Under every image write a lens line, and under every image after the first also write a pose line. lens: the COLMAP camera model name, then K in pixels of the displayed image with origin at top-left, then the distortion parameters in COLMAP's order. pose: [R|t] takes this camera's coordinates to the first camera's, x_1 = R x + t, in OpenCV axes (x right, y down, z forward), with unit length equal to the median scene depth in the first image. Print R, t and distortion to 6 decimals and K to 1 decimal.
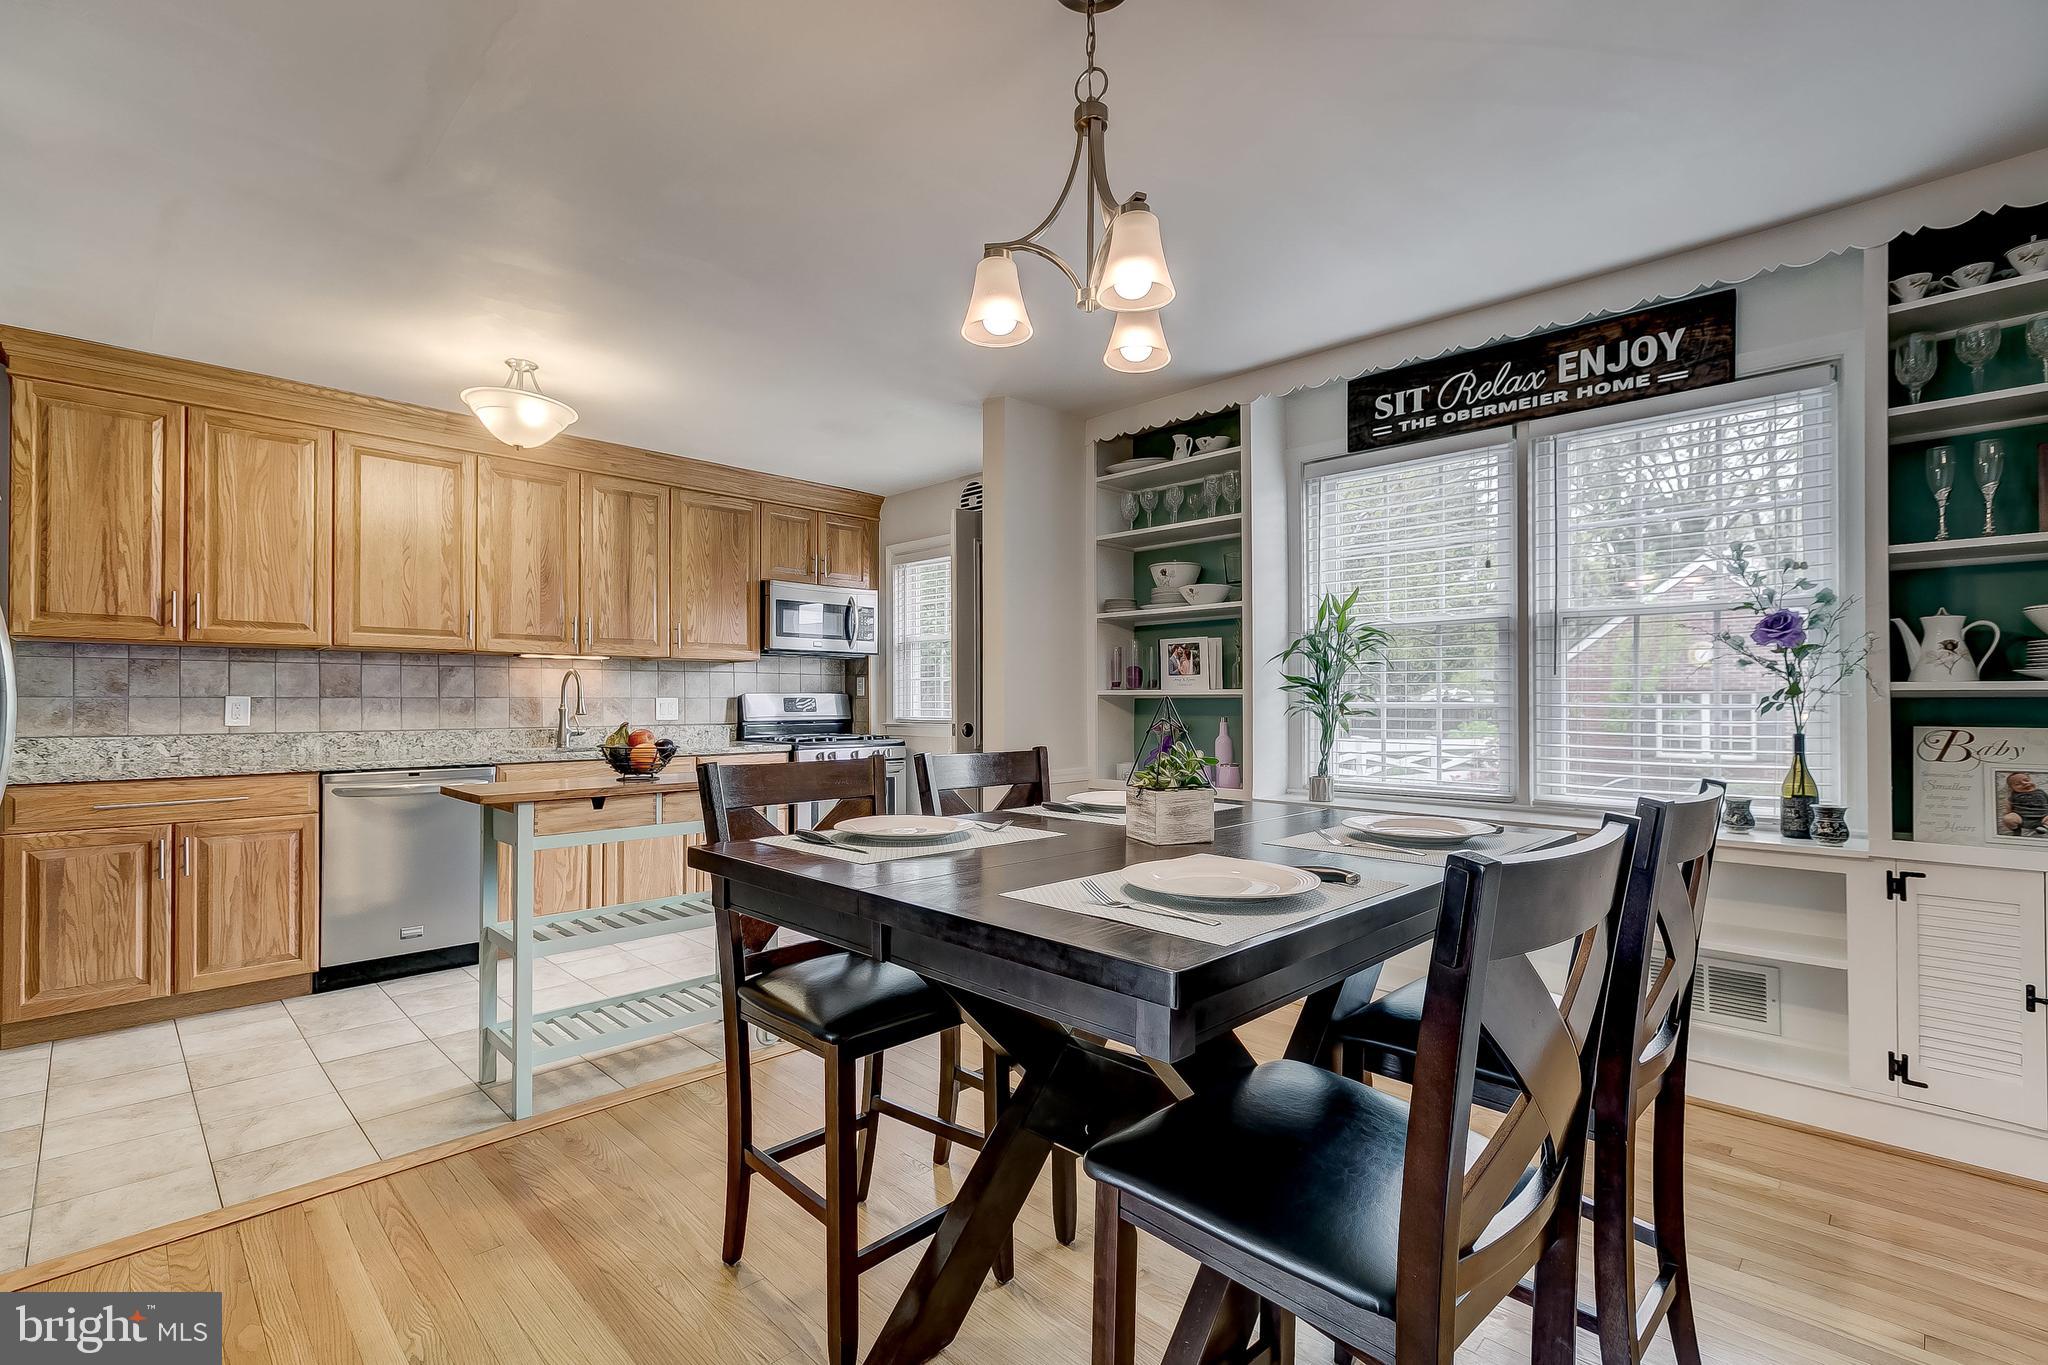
lens RADIAL K [[905.7, 0, 1028.5], [0, 905.7, 681.6], [0, 0, 1]] dist [0.001411, 0.000692]
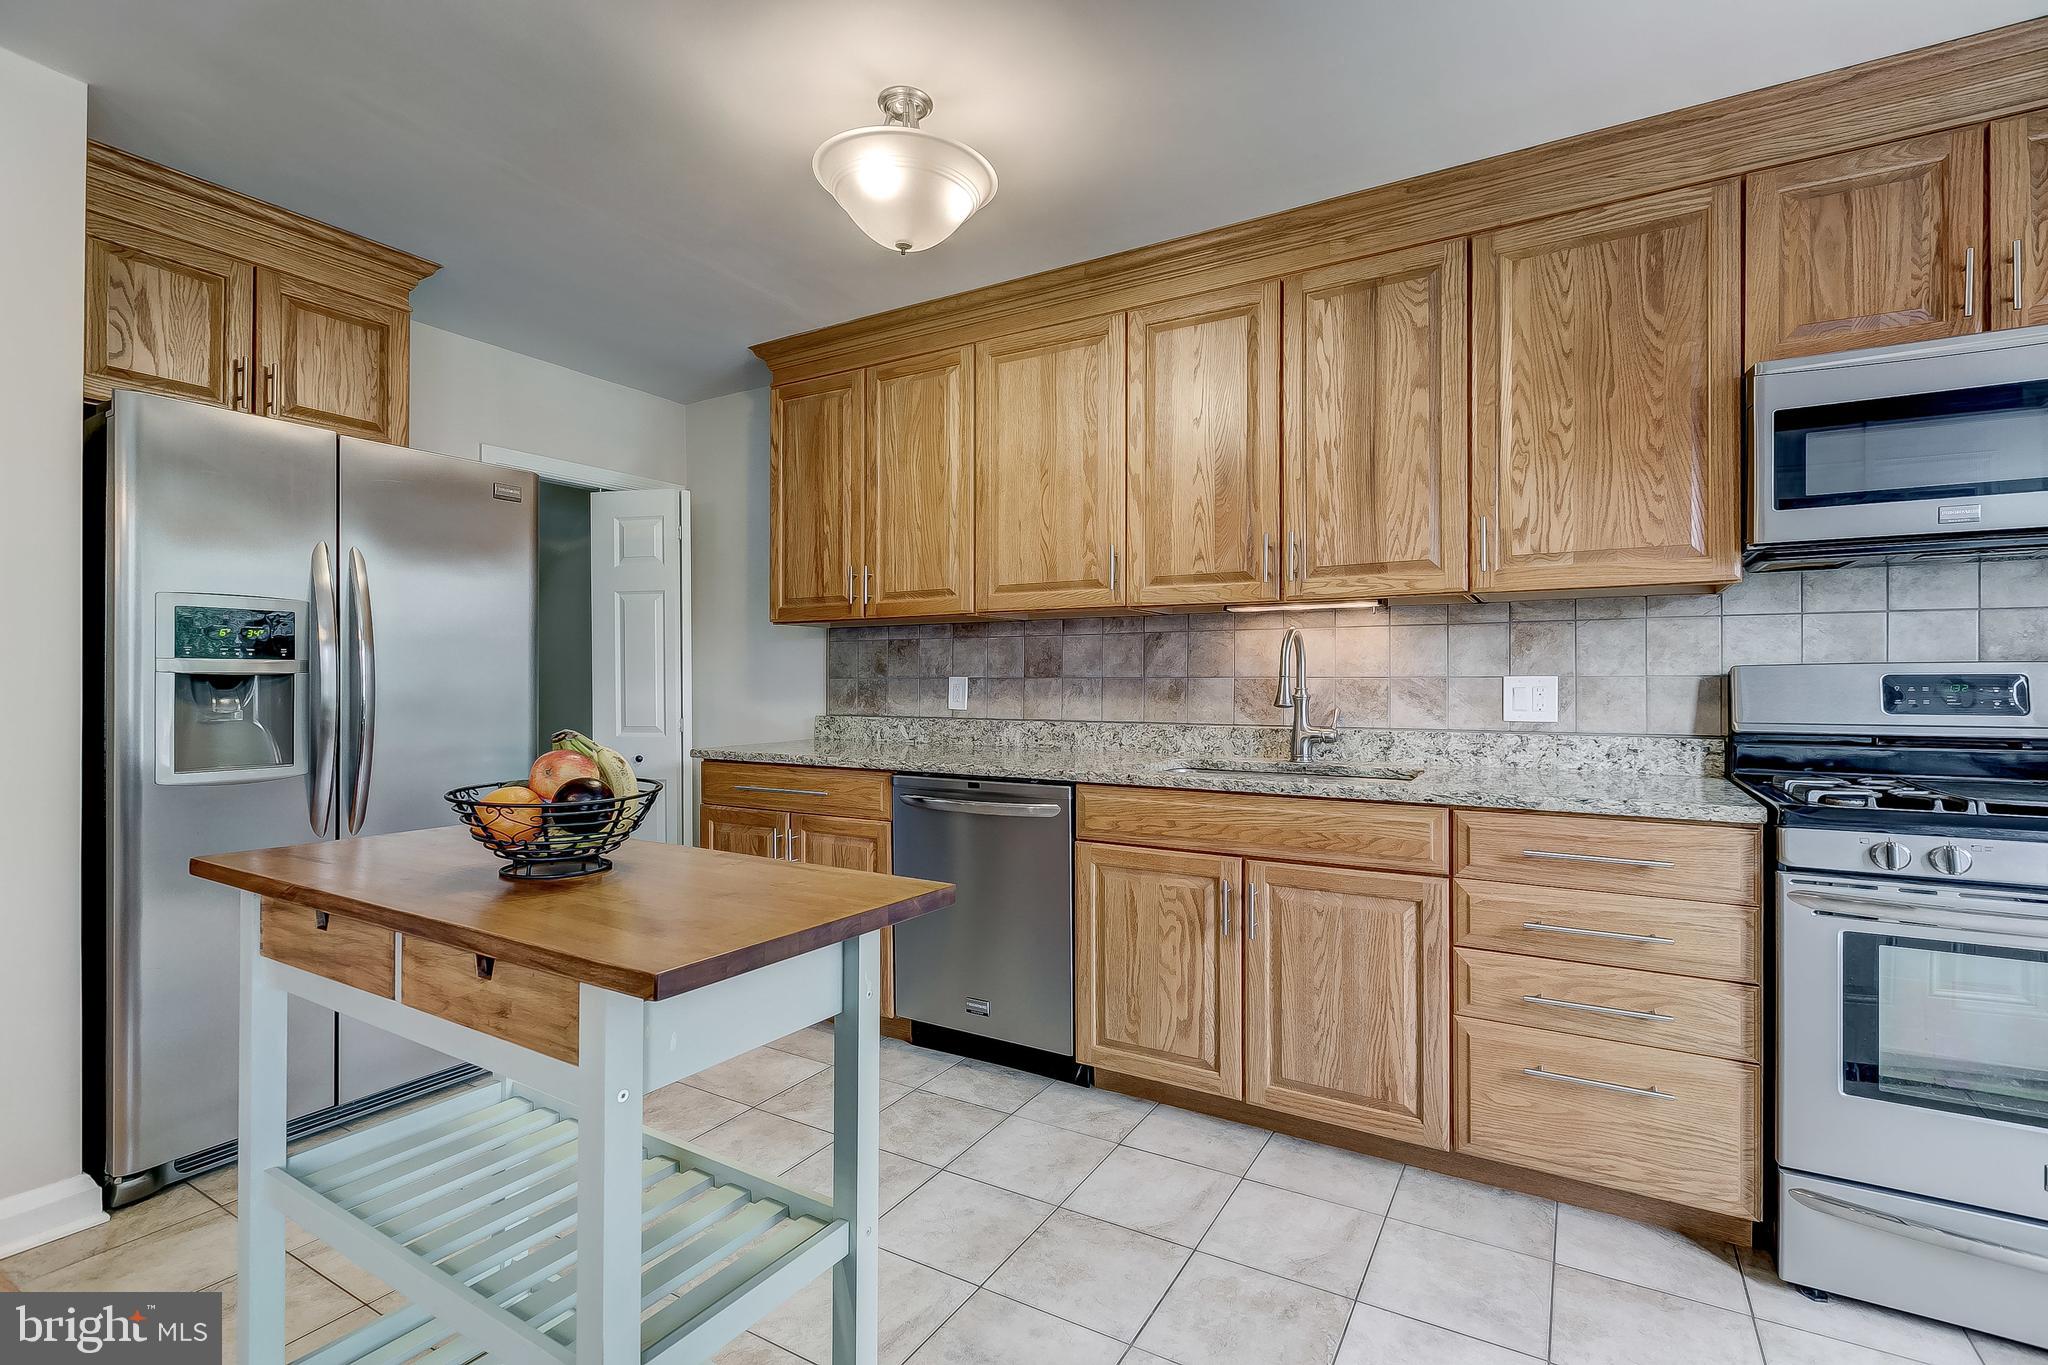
lens RADIAL K [[905.7, 0, 1028.5], [0, 905.7, 681.6], [0, 0, 1]] dist [0.001411, 0.000692]
pose [[0.229952, 0.000812, -0.973202, 0.019465], [0.019617, 0.999793, 0.005469, 0.016155], [0.973004, -0.020349, 0.229888, 0.793571]]
